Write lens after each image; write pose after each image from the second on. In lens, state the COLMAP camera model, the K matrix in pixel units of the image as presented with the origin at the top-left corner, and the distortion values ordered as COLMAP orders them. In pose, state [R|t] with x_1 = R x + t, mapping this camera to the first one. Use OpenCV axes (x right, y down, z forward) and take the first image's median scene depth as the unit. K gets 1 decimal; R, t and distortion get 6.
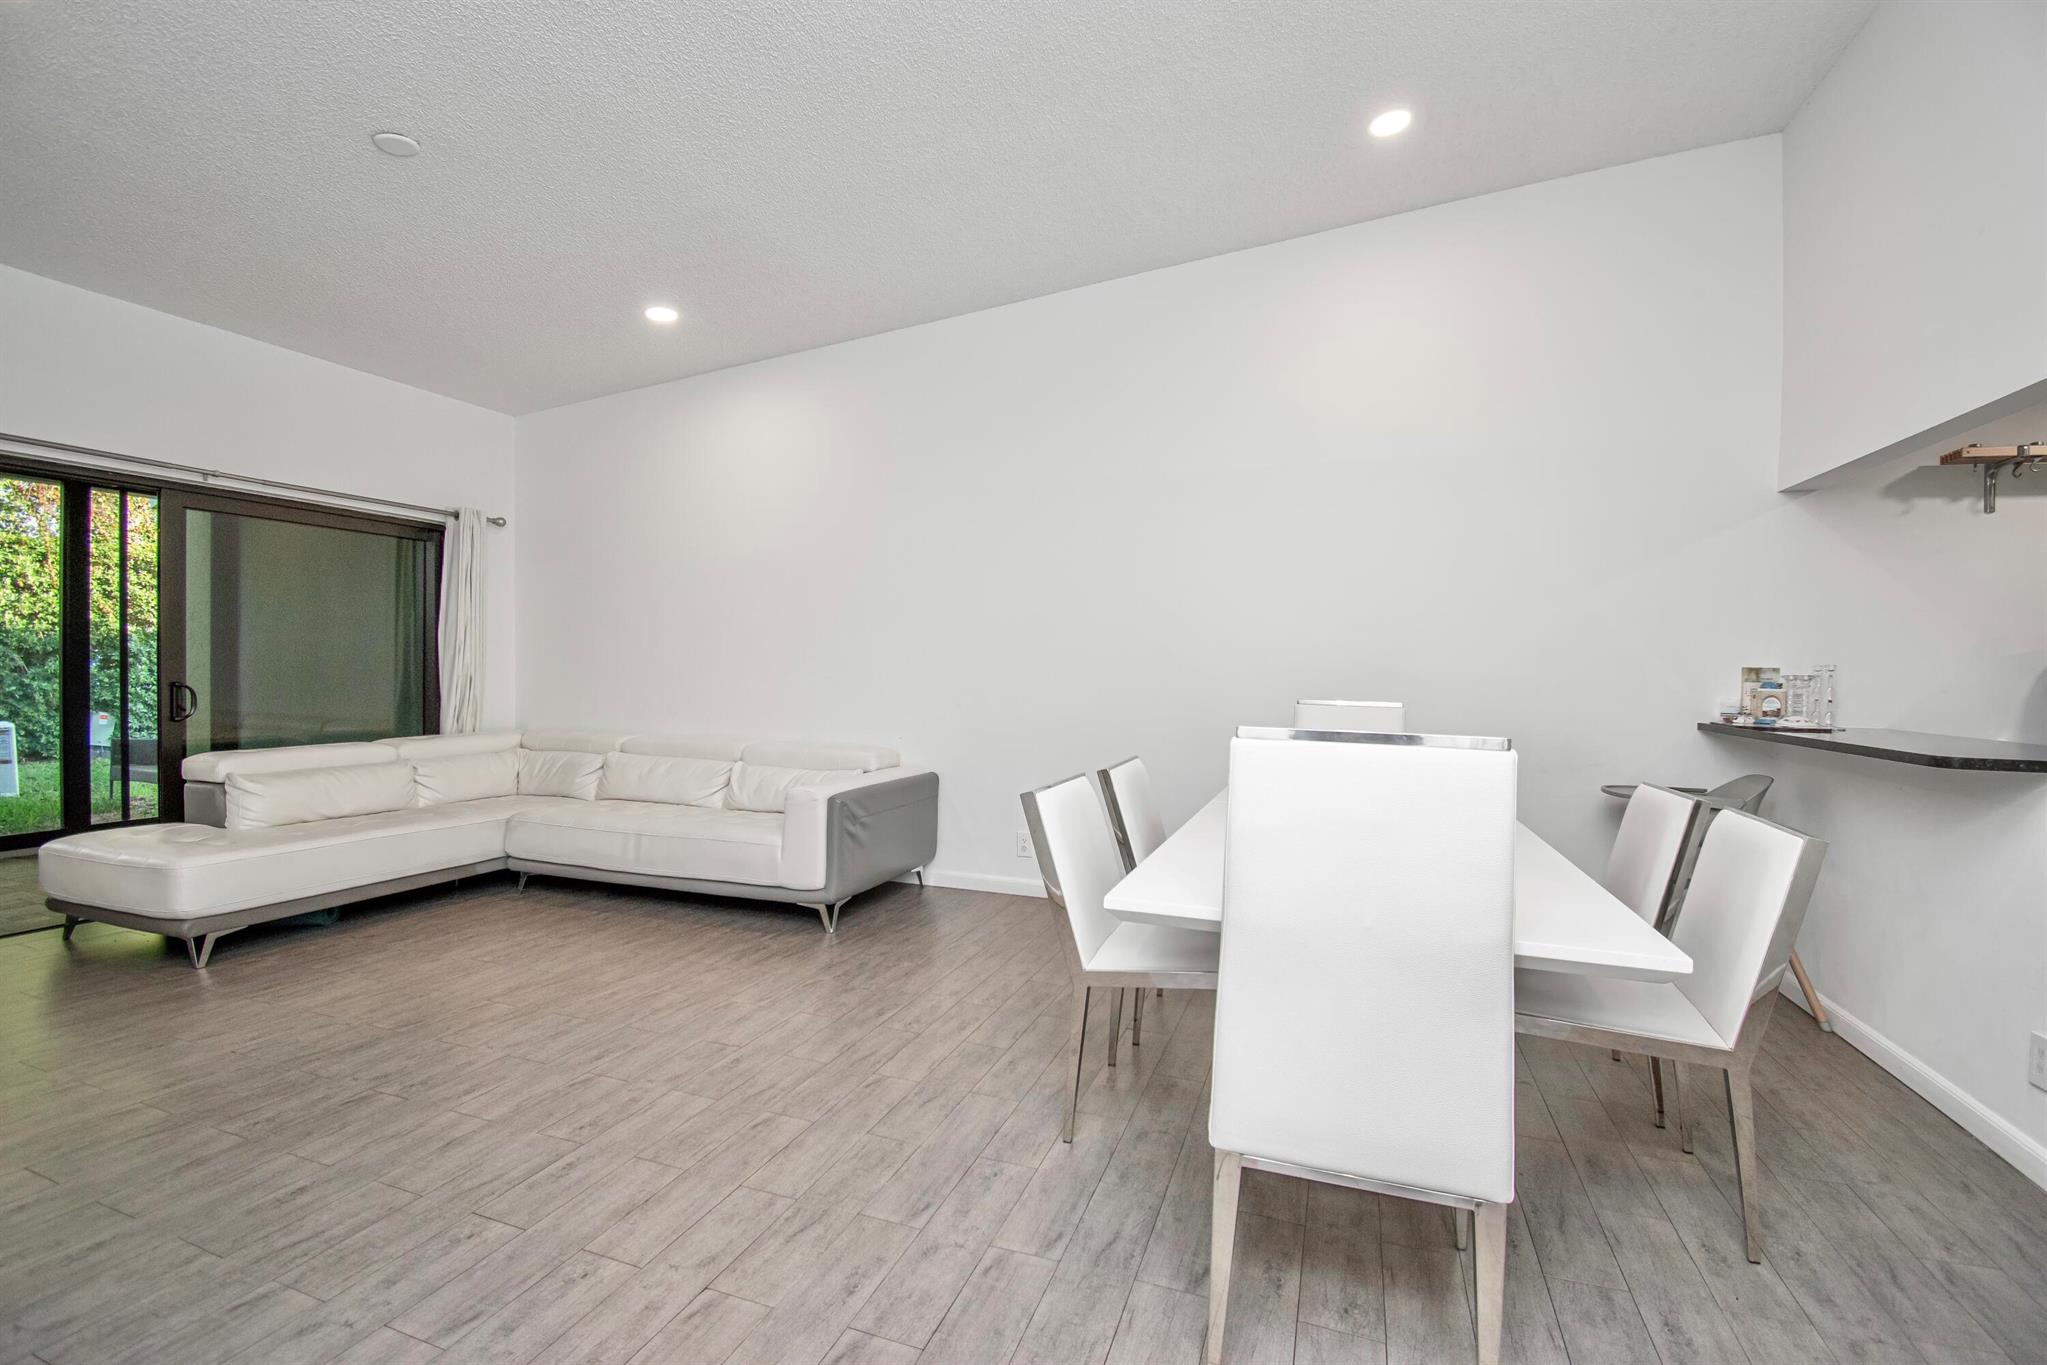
lens RADIAL K [[909.7, 0, 1051.2], [0, 909.7, 689.7], [0, 0, 1]] dist [-0.000335, -0.016283]
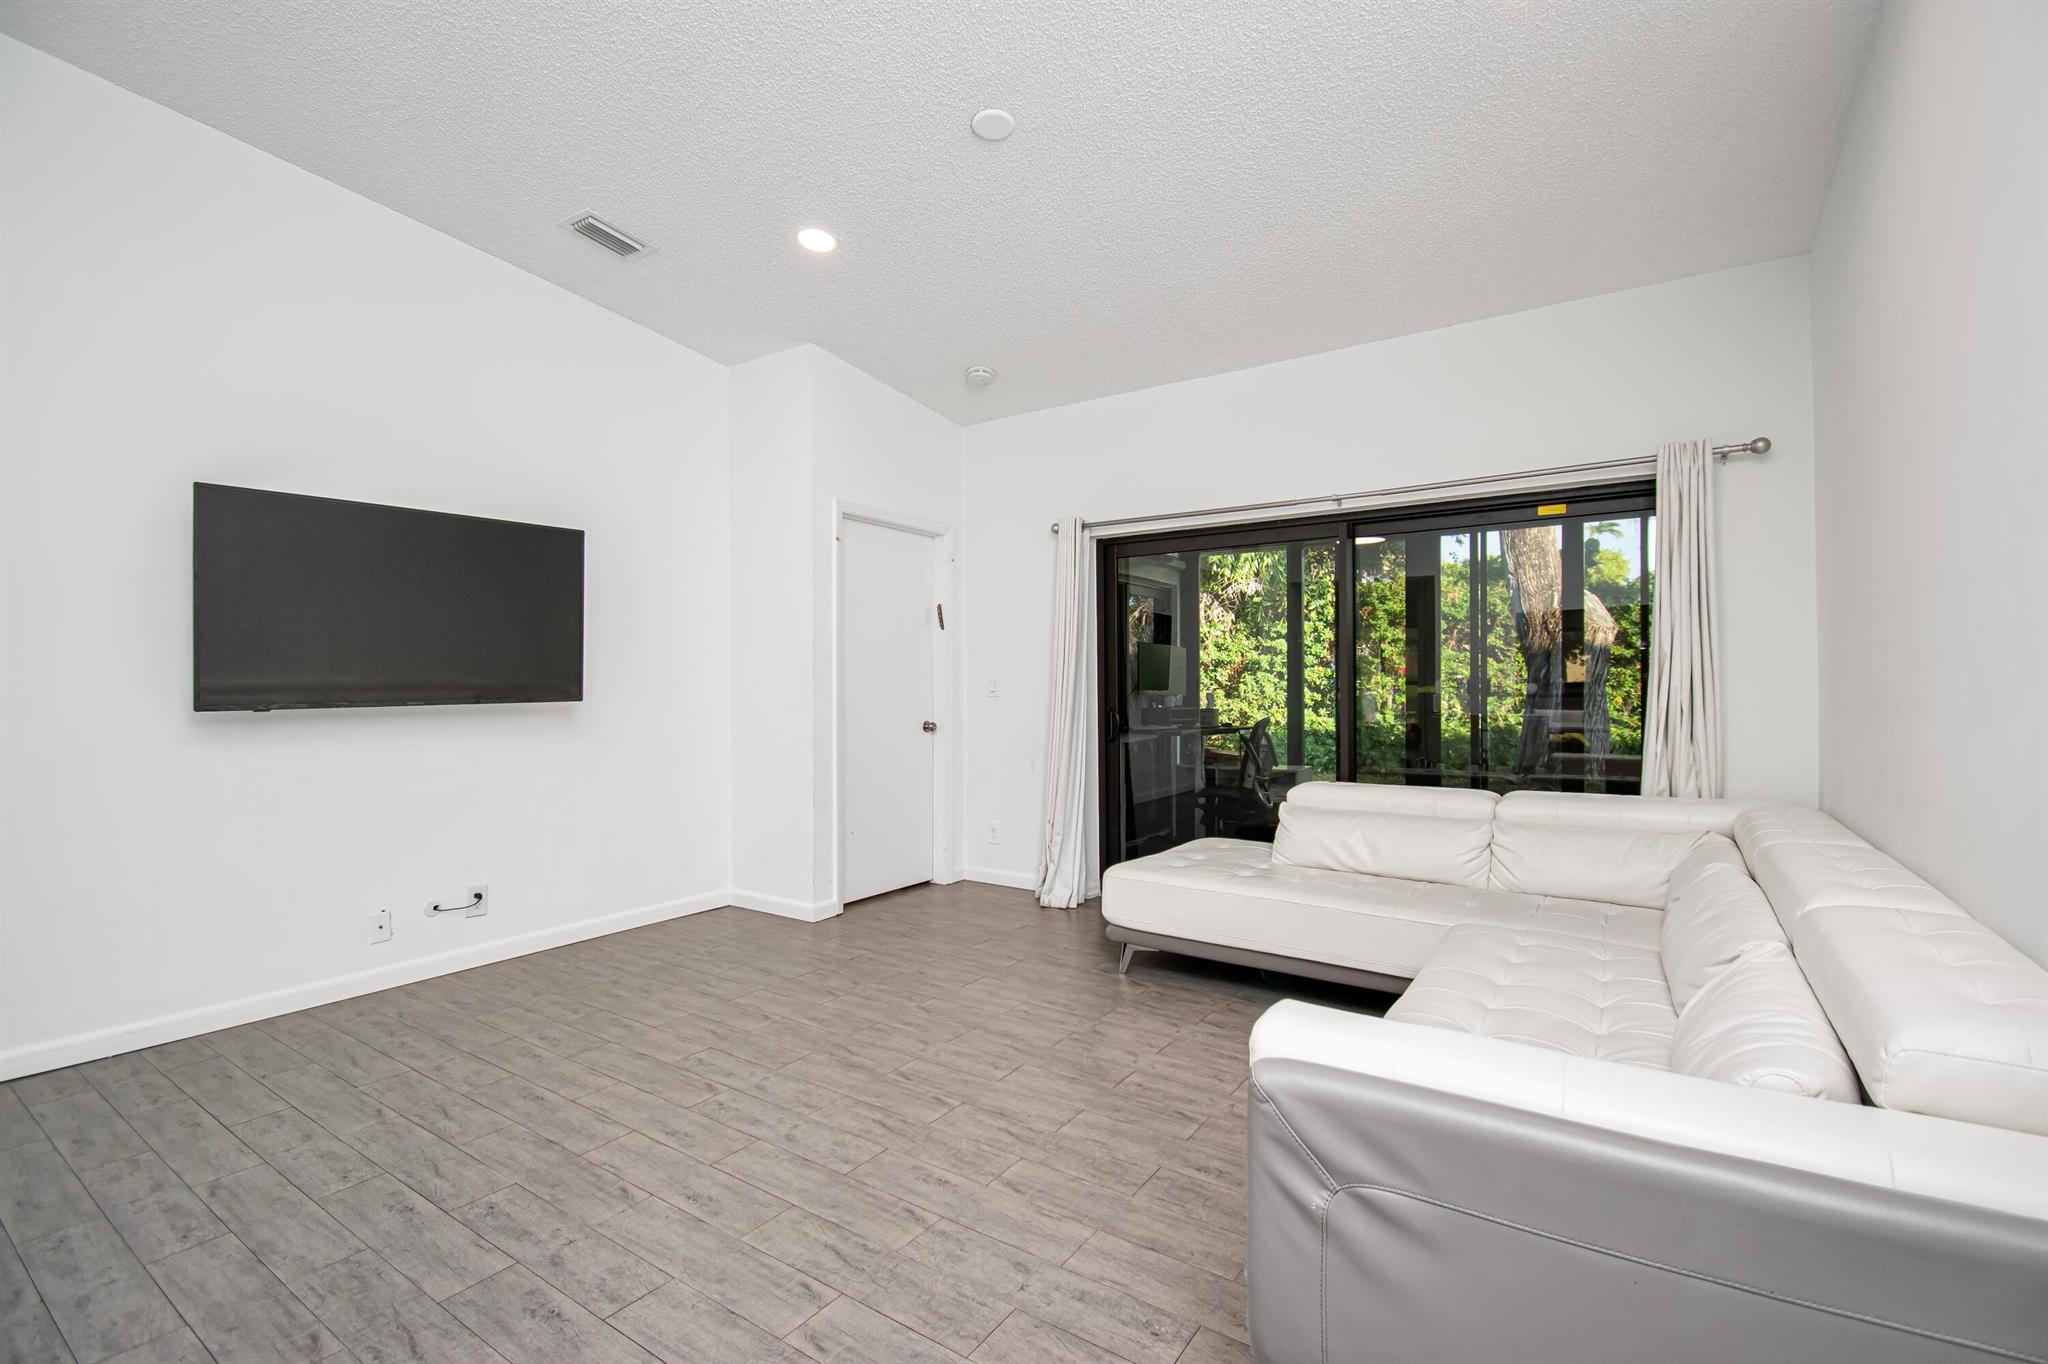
lens RADIAL K [[903.1, 0, 1029.4], [0, 903.1, 692.2], [0, 0, 1]] dist [0.025728, -0.028259]
pose [[-0.275357, -0.010027, -0.961290, 0.125906], [-0.021726, 0.999755, -0.004204, -0.019456], [0.961097, 0.019728, -0.275507, 1.107482]]
